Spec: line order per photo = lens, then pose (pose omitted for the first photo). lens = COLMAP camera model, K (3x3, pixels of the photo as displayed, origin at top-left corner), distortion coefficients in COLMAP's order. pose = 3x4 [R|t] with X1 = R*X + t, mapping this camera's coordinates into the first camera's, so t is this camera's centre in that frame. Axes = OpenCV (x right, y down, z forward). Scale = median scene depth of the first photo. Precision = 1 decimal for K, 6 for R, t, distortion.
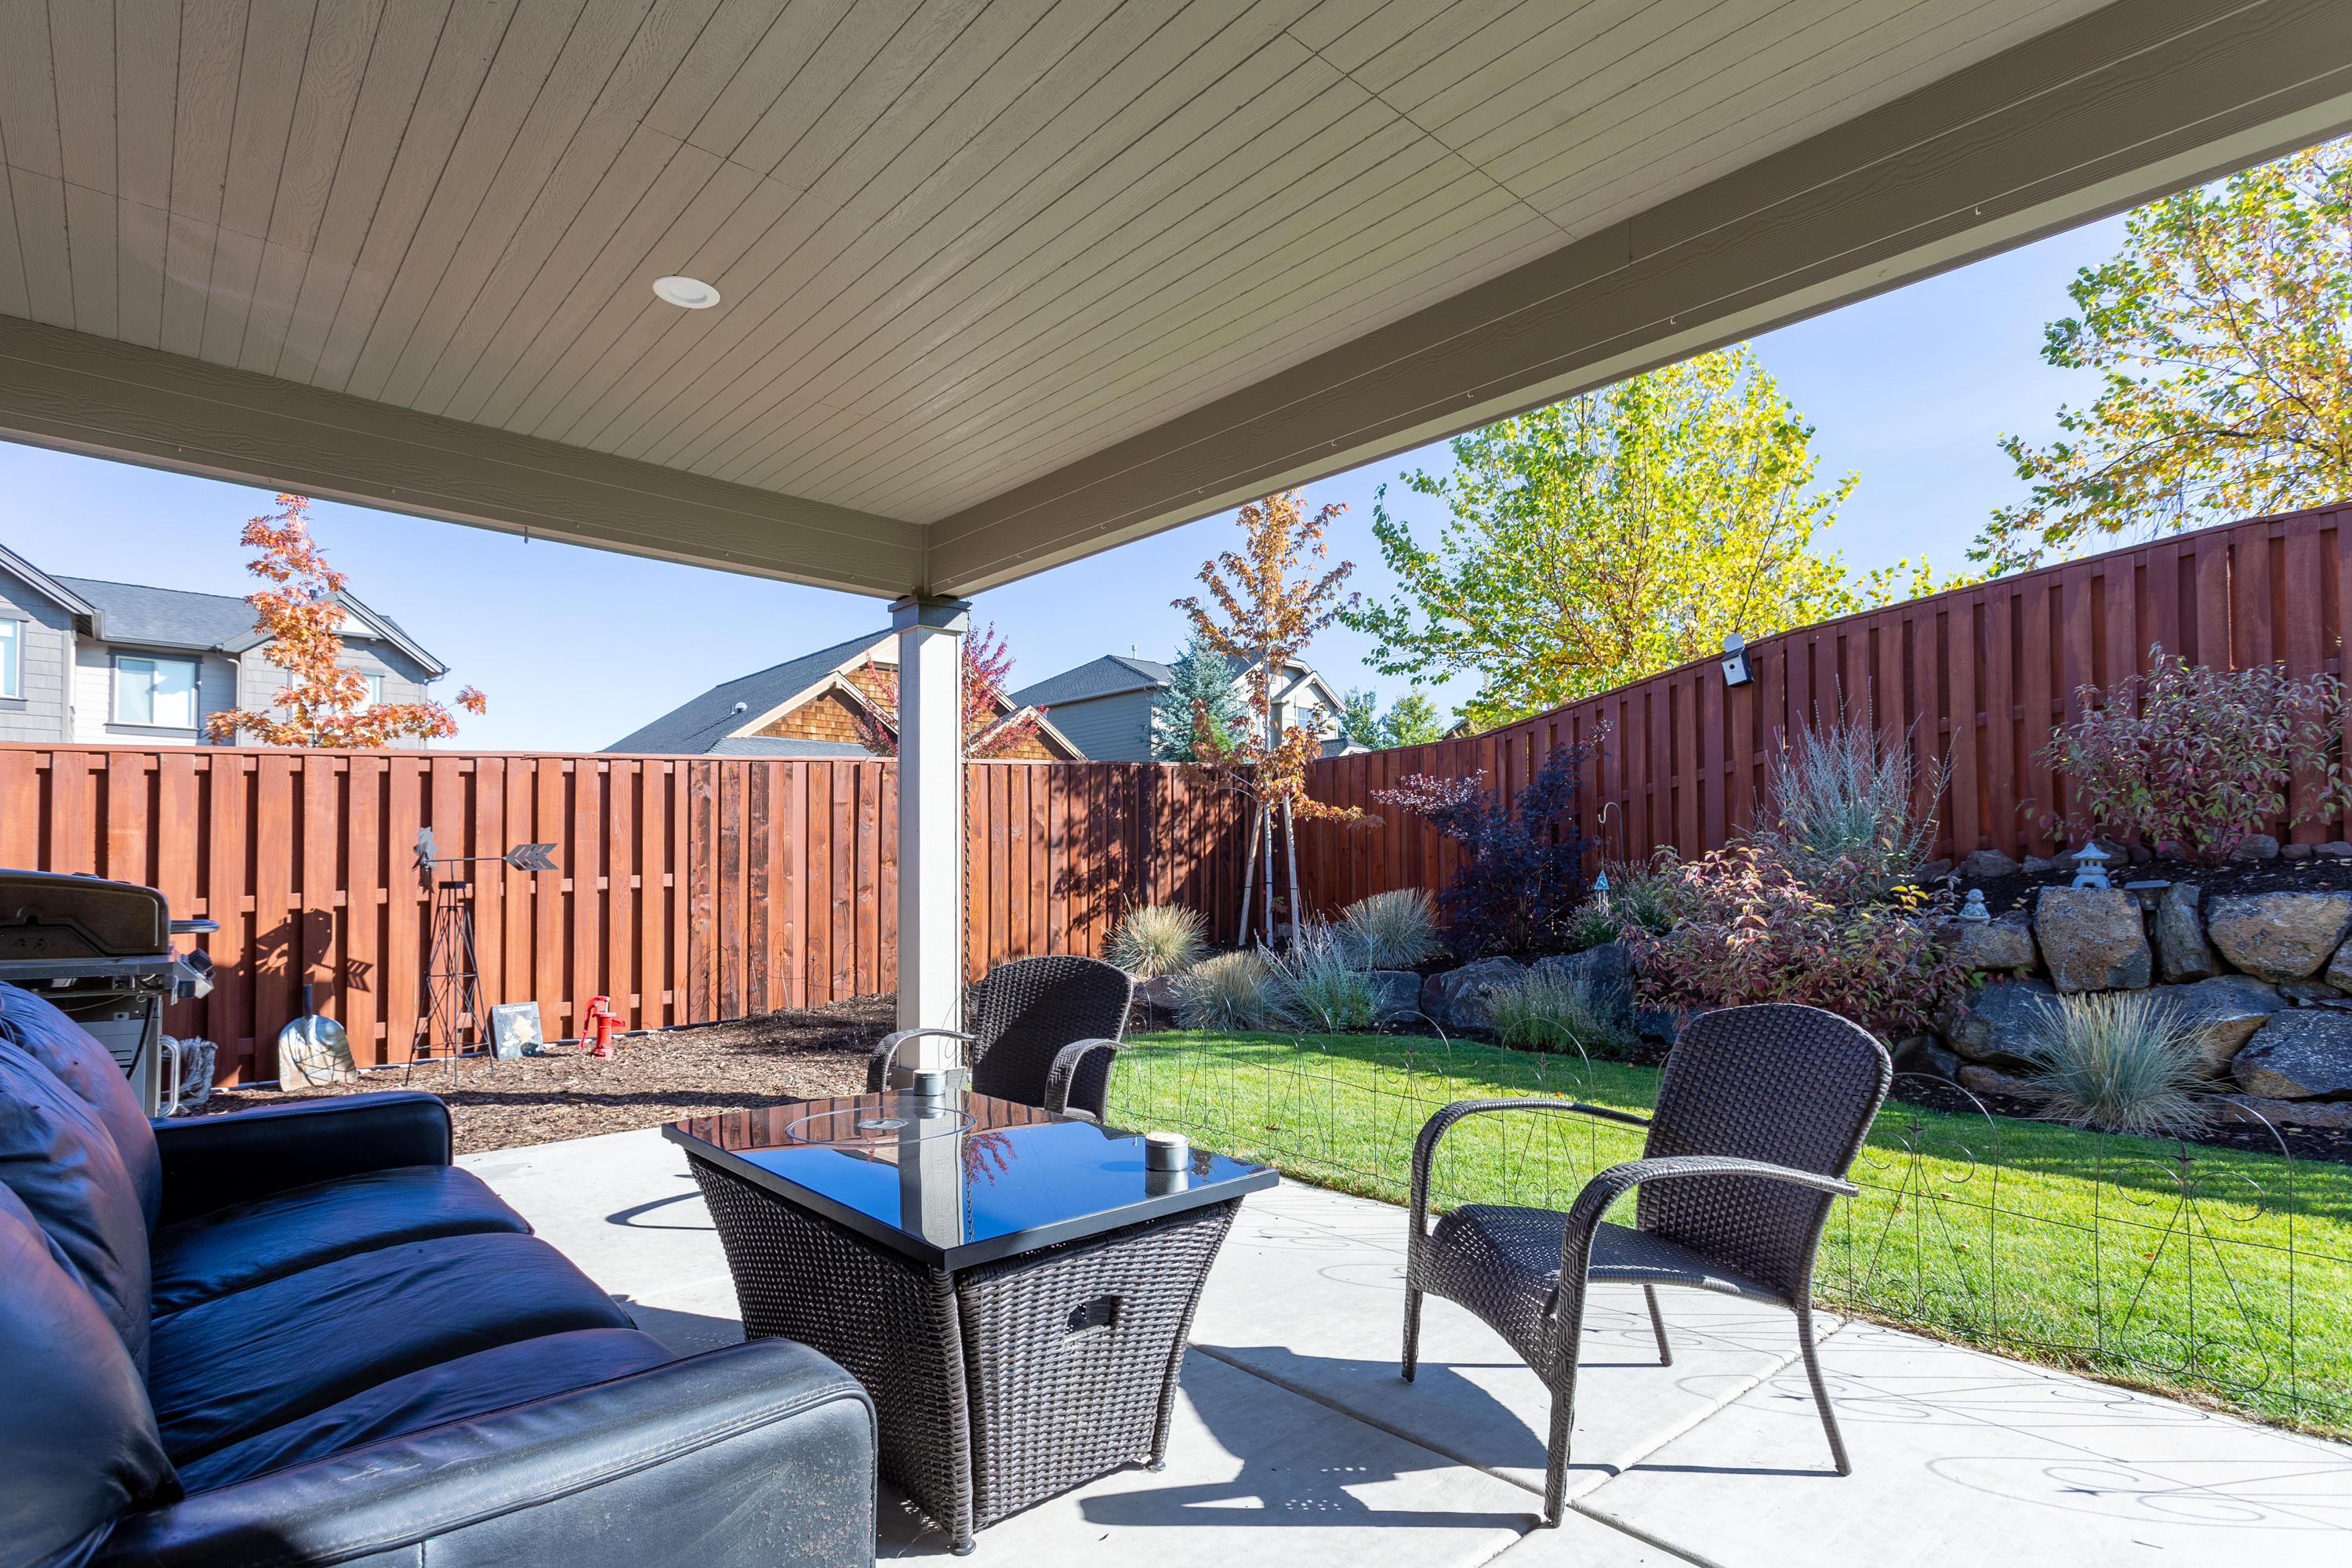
lens RADIAL K [[1177.6, 0, 1172.1], [0, 1177.6, 853.2], [0, 0, 1]] dist [-0.015652, 0.000043]
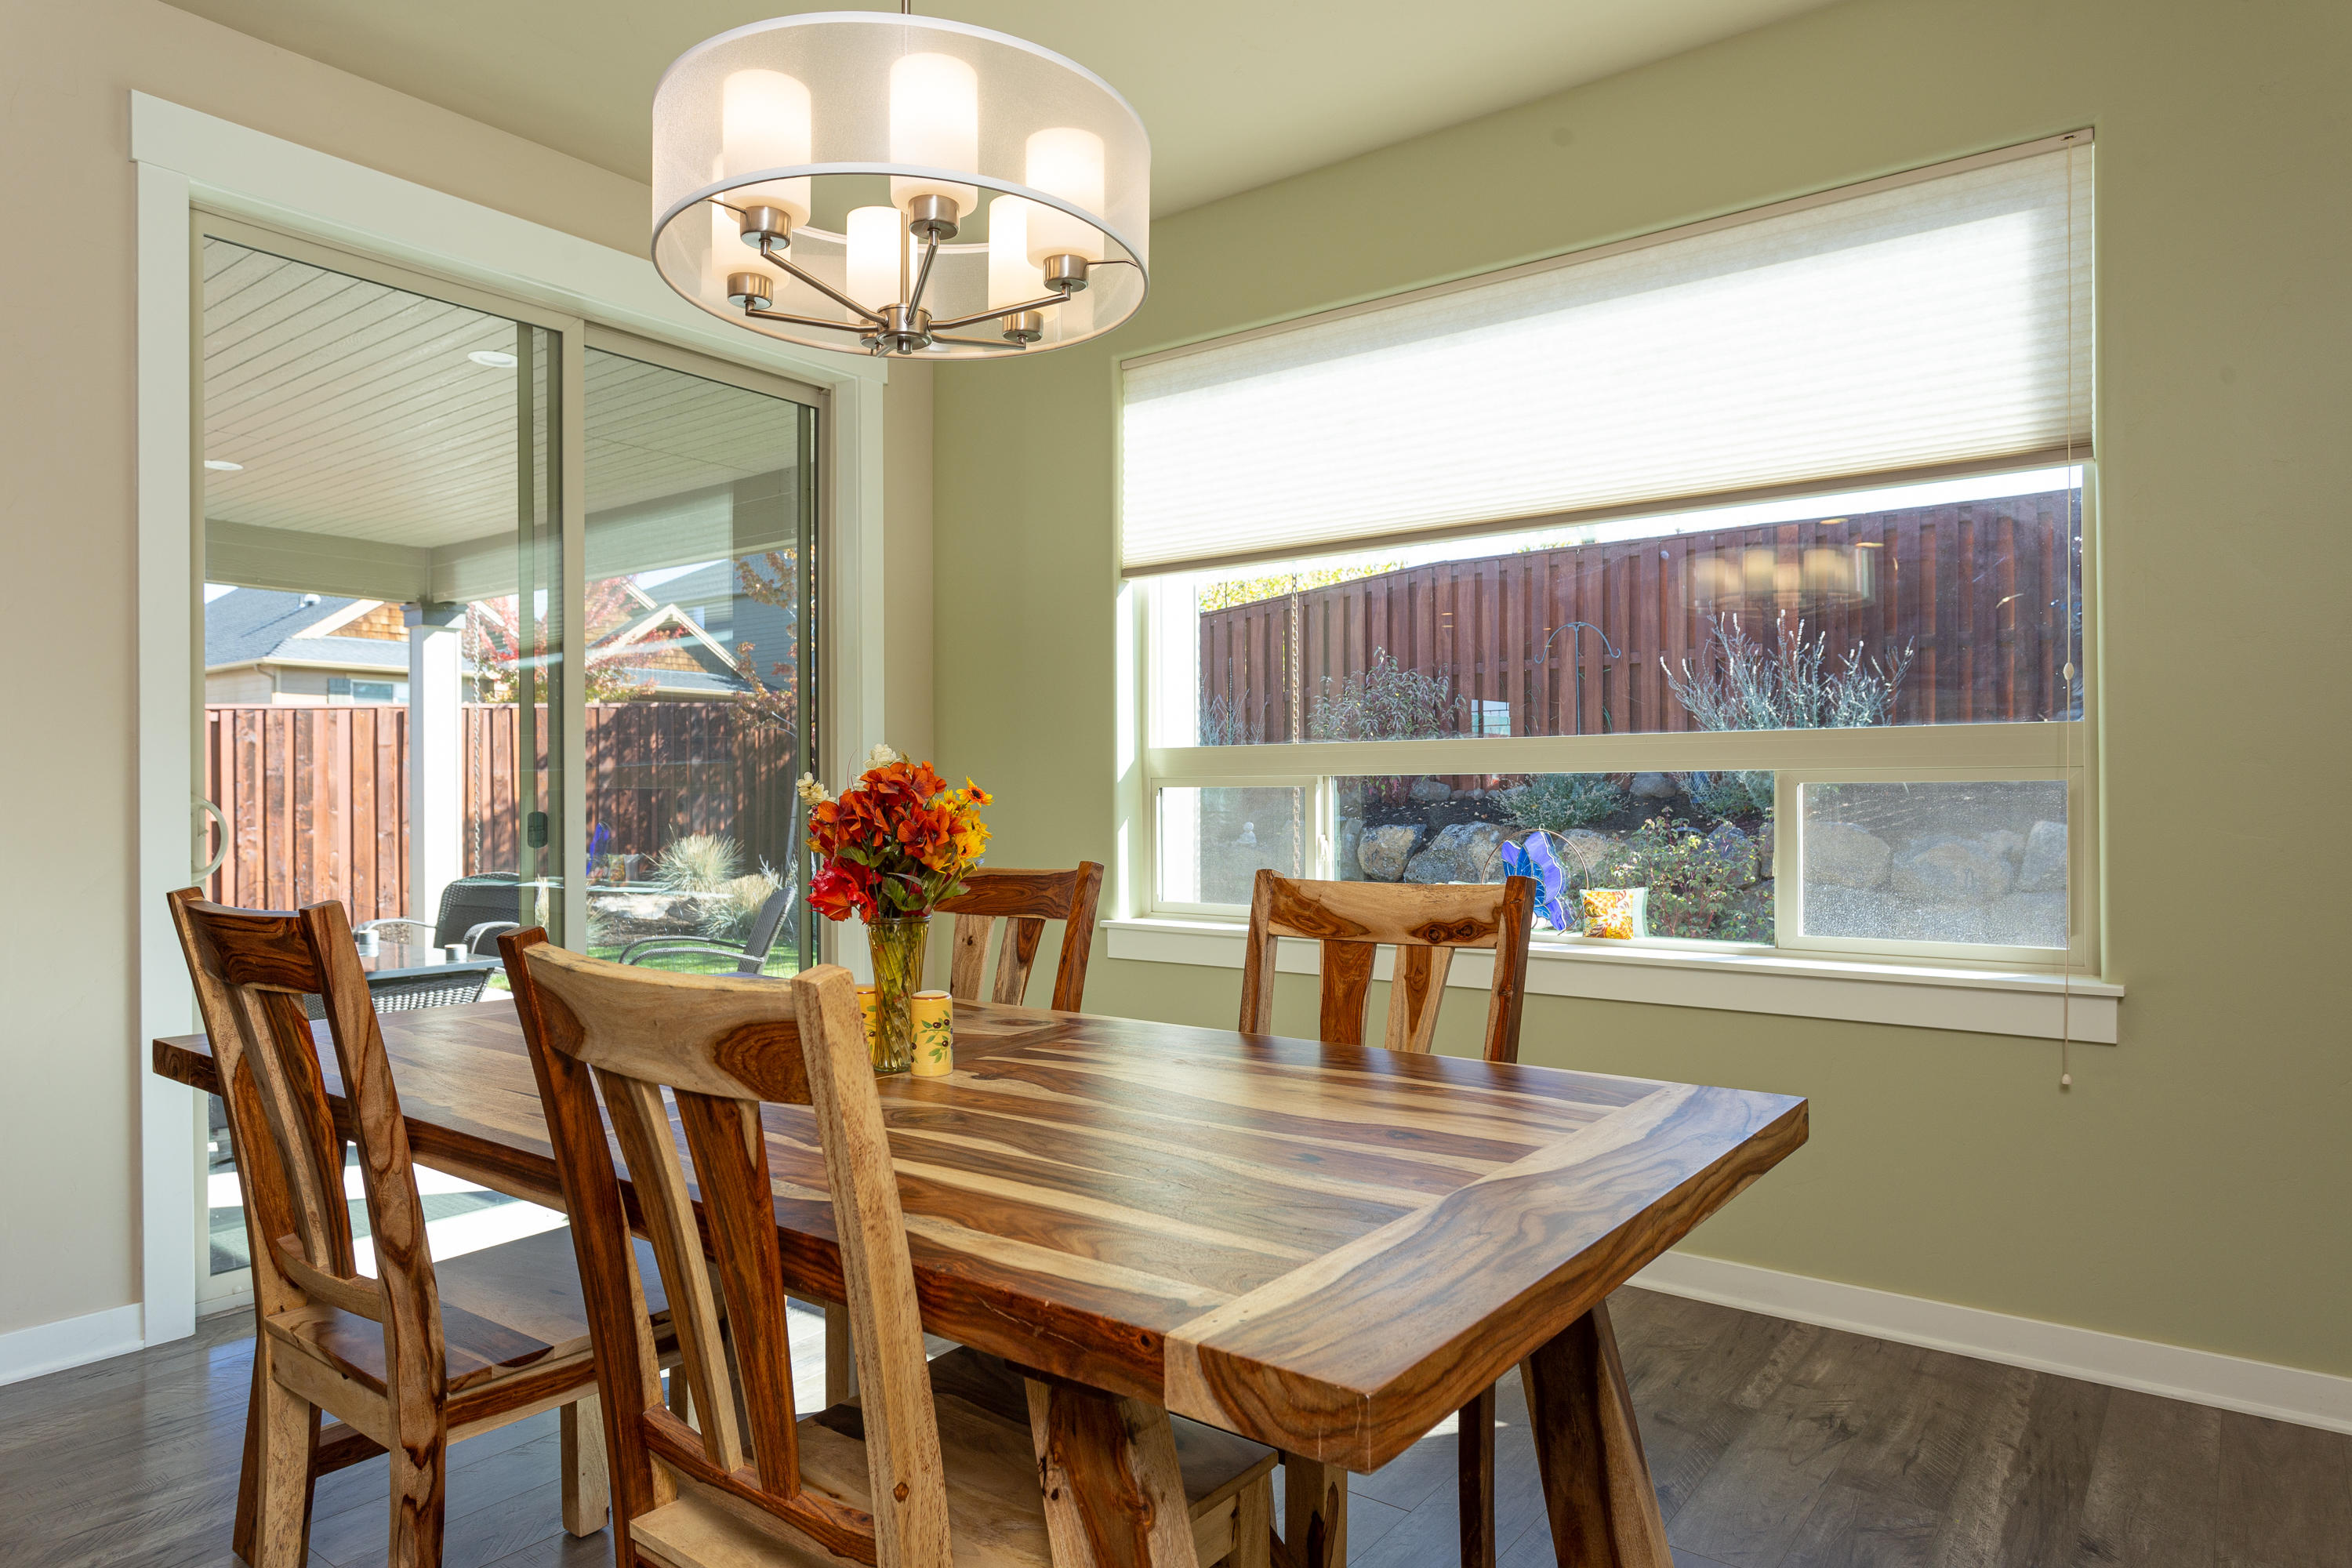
lens RADIAL K [[1447.4, 0, 1169.4], [0, 1447.4, 794.5], [0, 0, 1]] dist [0.000298, 0.000918]
pose [[0.984924, 0.002017, 0.172975, 0.223821], [-0.005825, 0.999752, 0.021513, -0.030836], [-0.172889, -0.022196, 0.984691, -0.506660]]
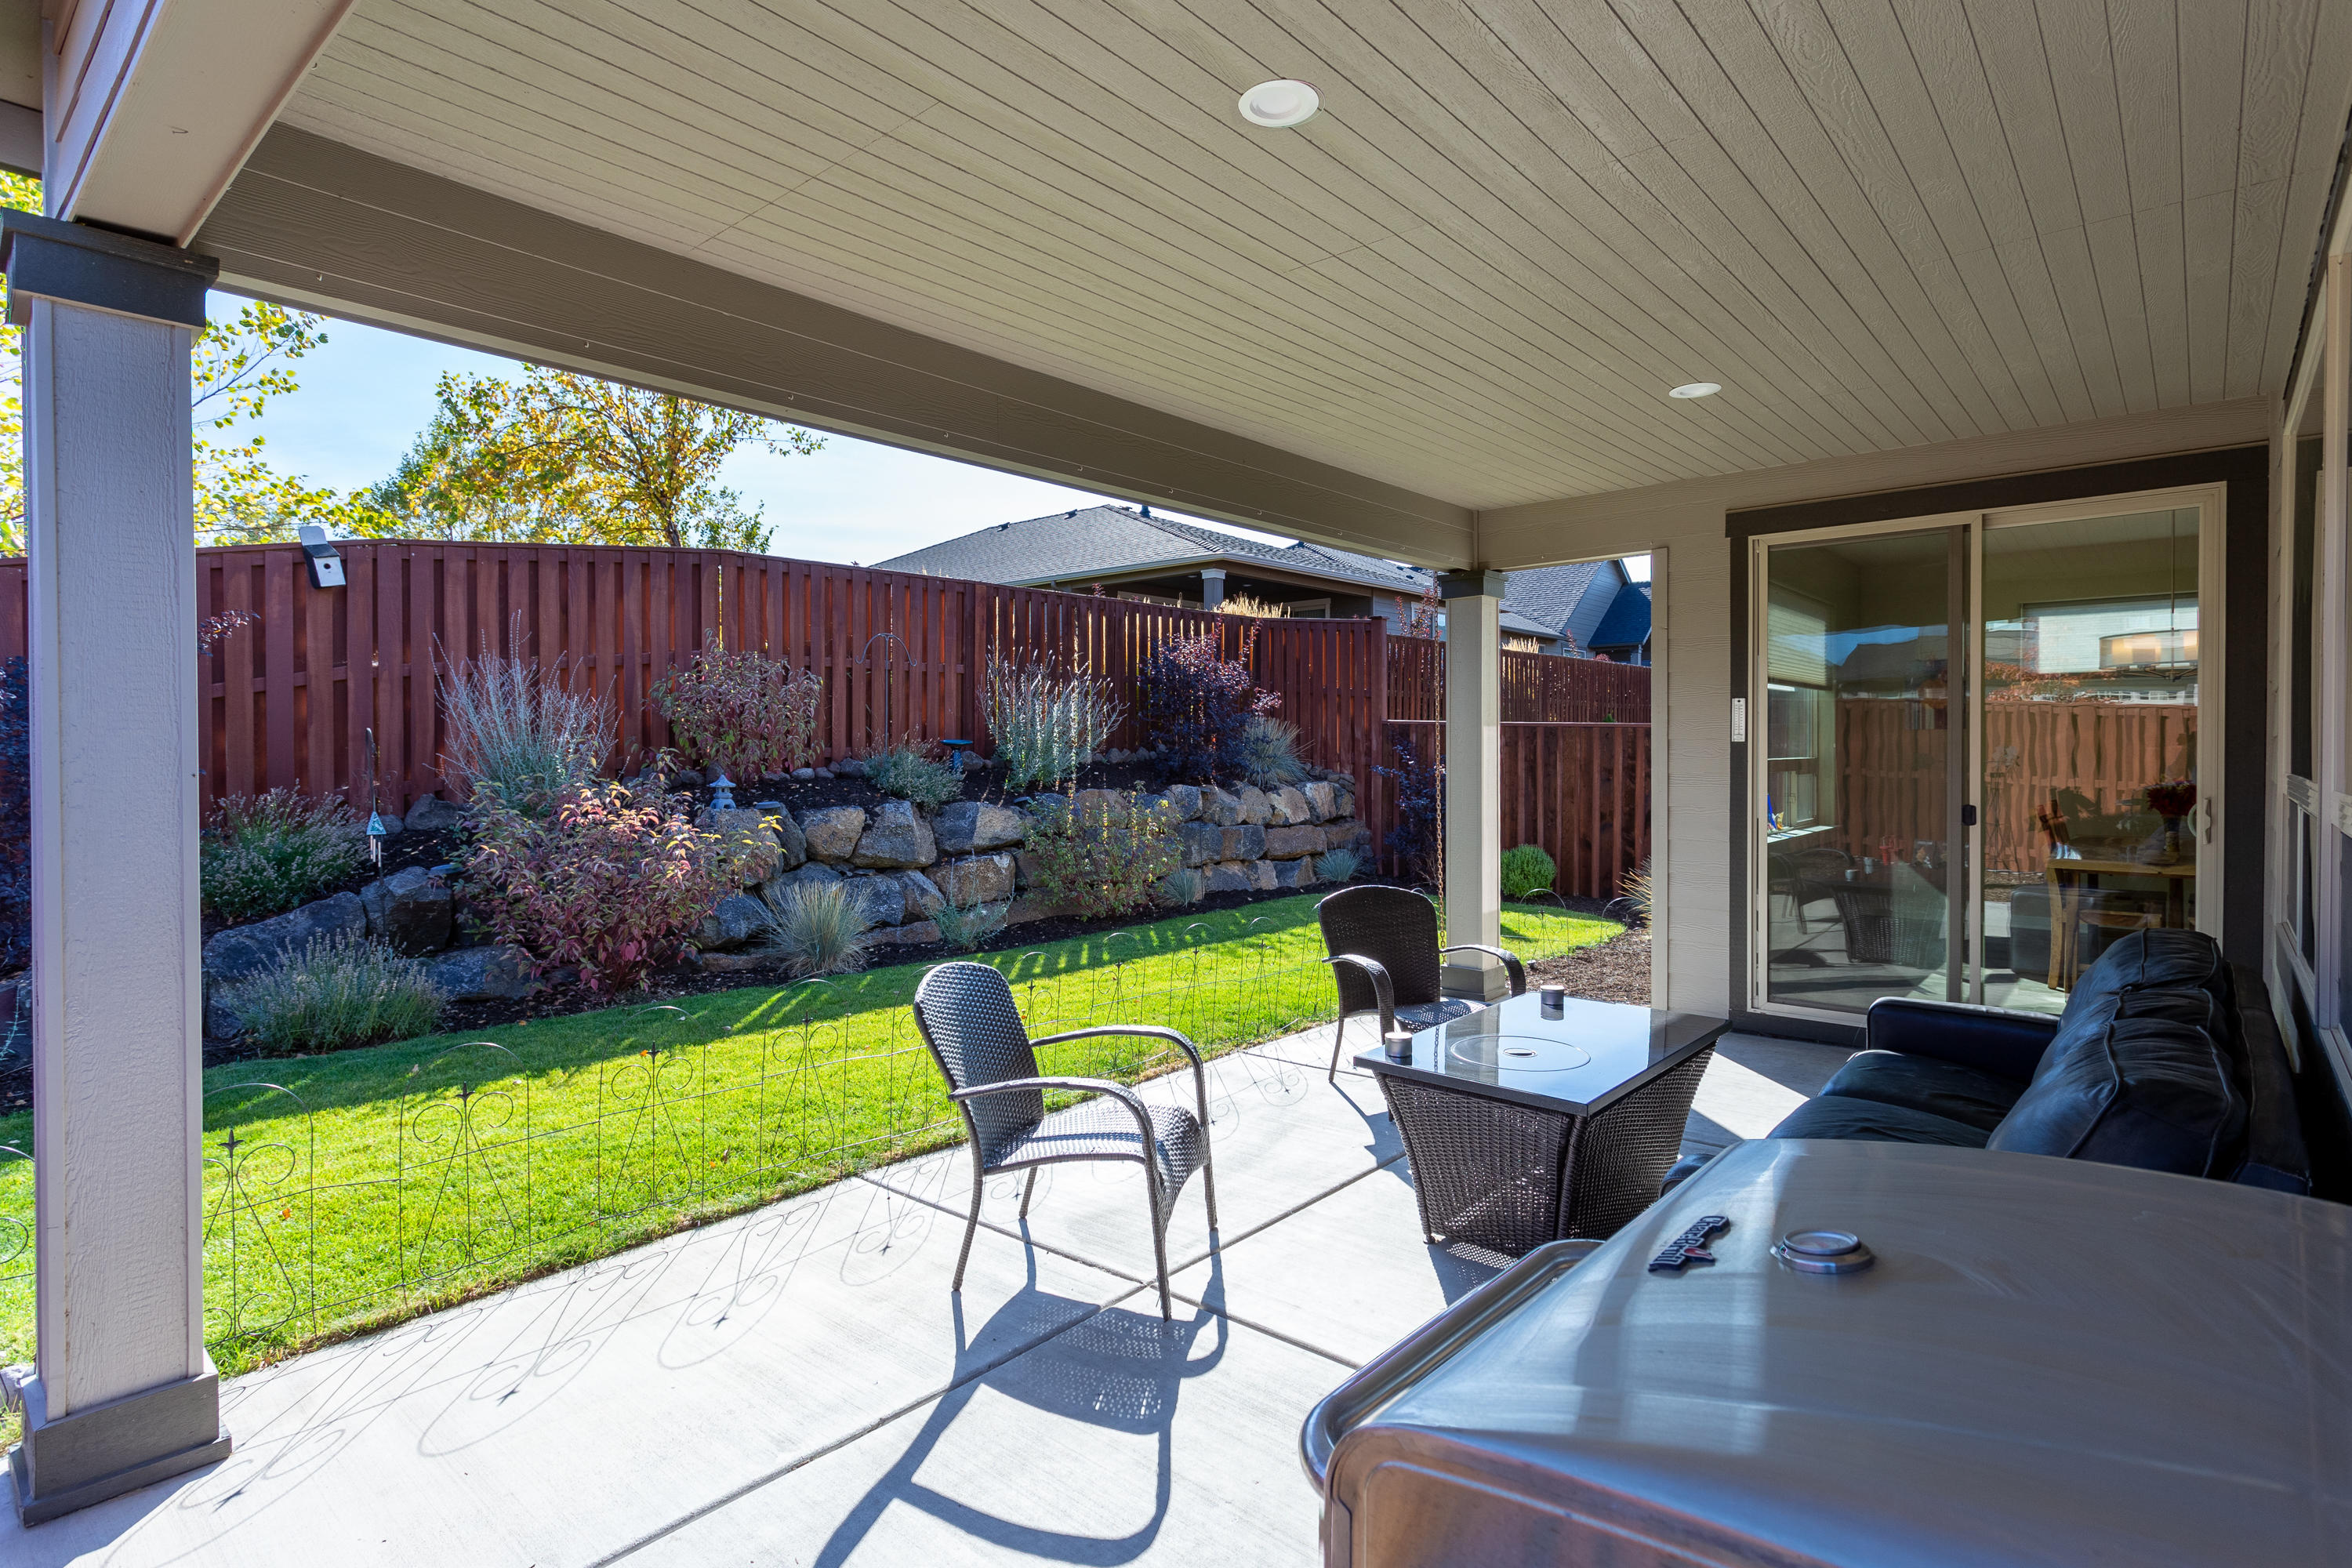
lens RADIAL K [[1177.6, 0, 1181.0], [0, 1177.6, 765.3], [0, 0, 1]] dist [-0.015652, 0.000043]
pose [[-0.112341, -0.010185, 0.993617, -0.442813], [-0.020794, 0.999753, 0.007897, -0.029329], [-0.993452, -0.019774, -0.112525, 0.443178]]
